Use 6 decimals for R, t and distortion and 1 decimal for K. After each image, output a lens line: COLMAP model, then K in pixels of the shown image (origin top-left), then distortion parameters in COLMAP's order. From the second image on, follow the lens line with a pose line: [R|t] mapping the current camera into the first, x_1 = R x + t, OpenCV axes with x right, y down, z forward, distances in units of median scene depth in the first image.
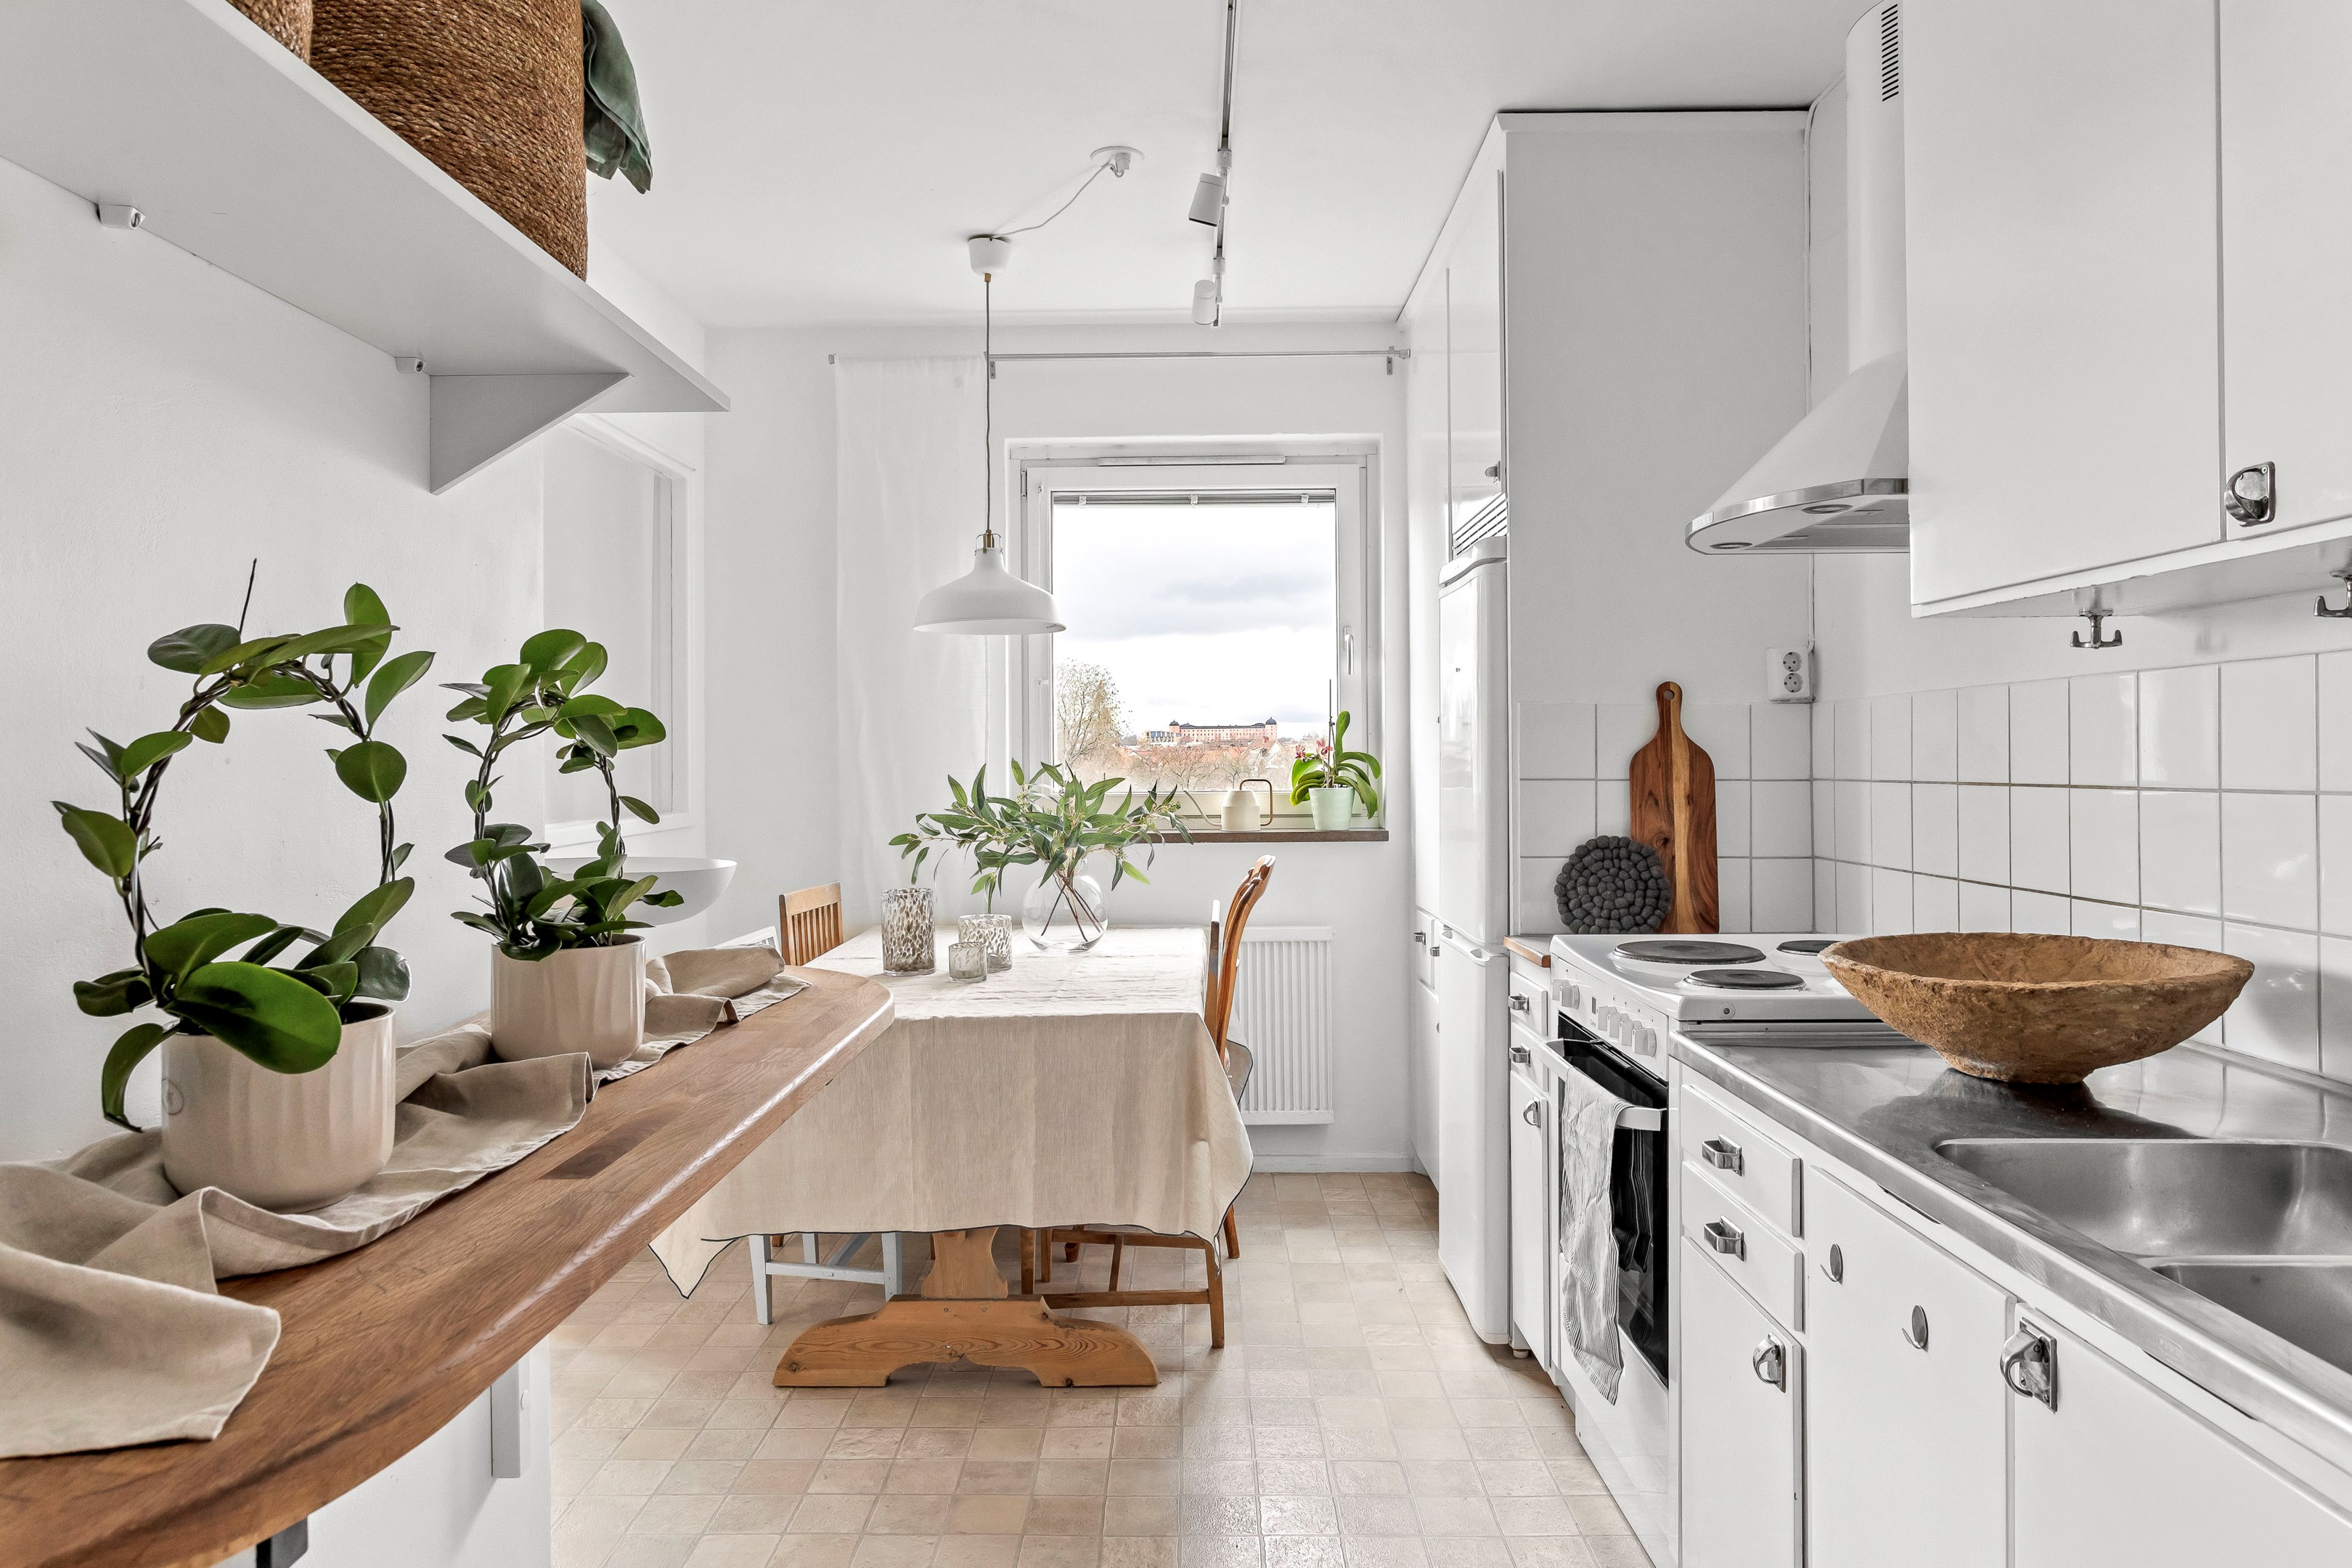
lens RADIAL K [[1349.6, 0, 1131.0], [0, 1349.6, 731.1], [0, 0, 1]] dist [-0.014983, -0.001424]
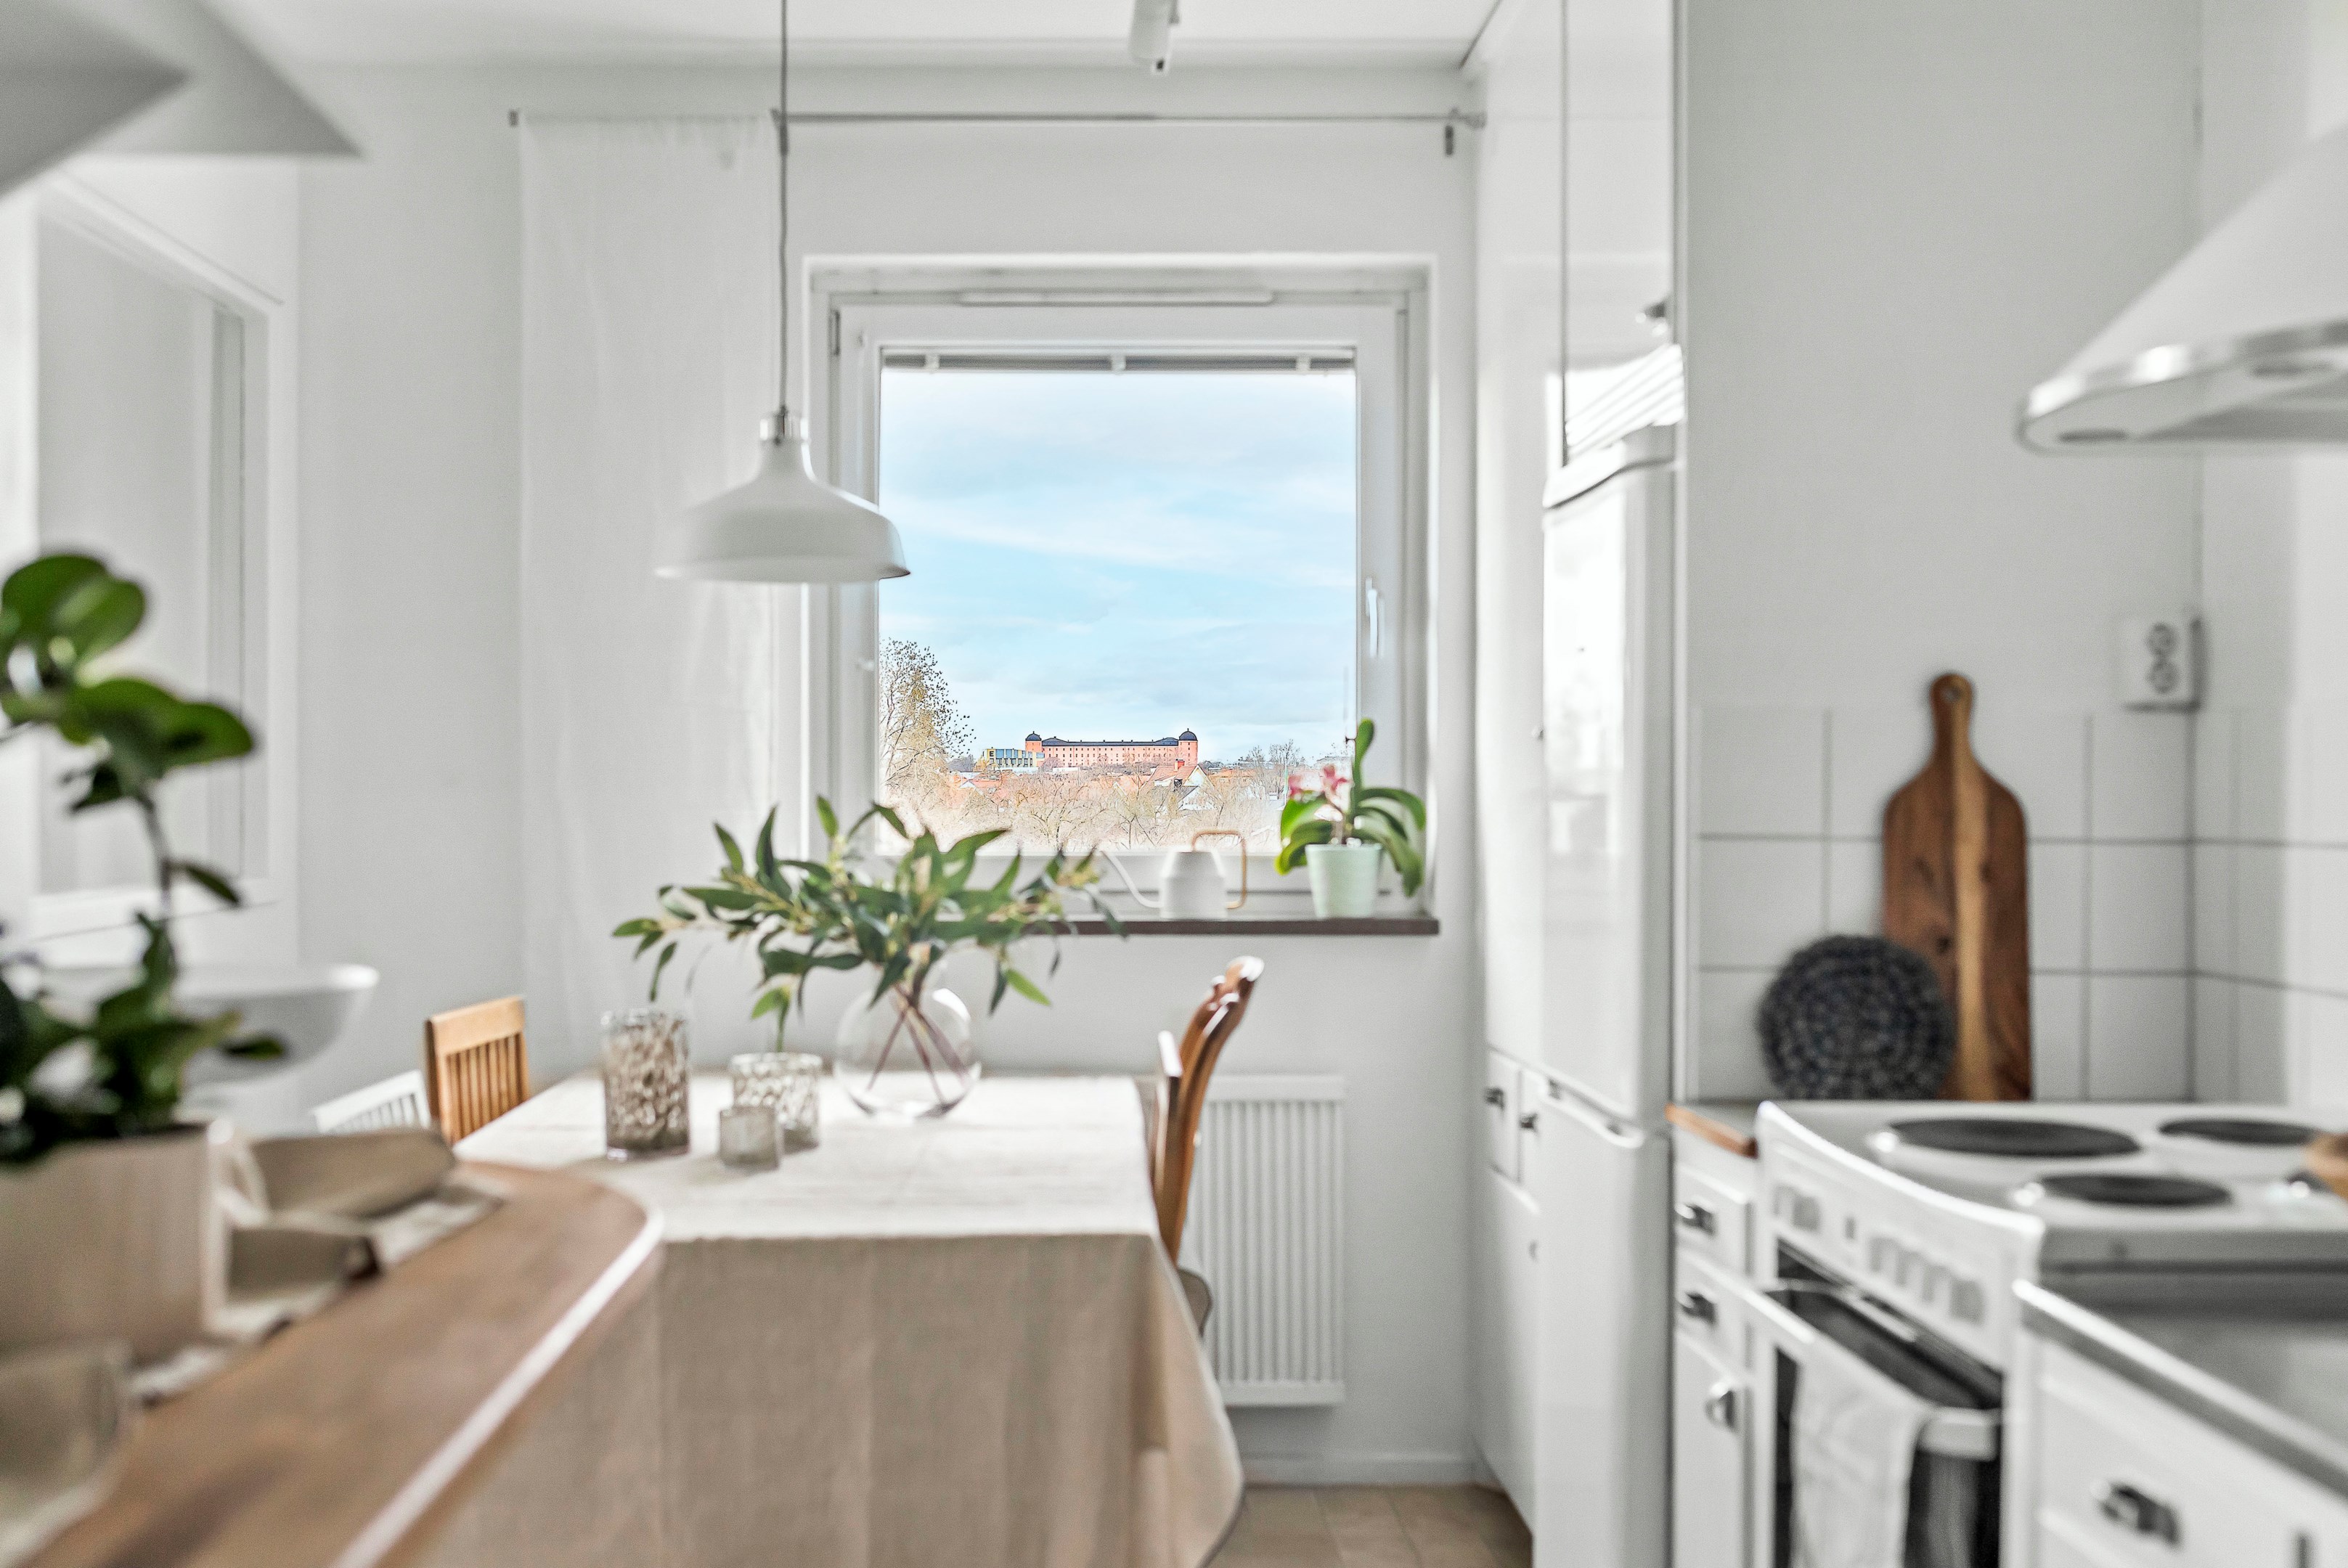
lens RADIAL K [[2517.7, 0, 1175.6], [0, 2517.7, 790.8], [0, 0, 1]] dist [-0.014147, 0.000000]
pose [[0.999845, 0.008935, 0.015149, 0.045351], [-0.009190, 0.999816, 0.016810, -0.000582], [-0.014996, -0.016947, 0.999744, -0.095724]]
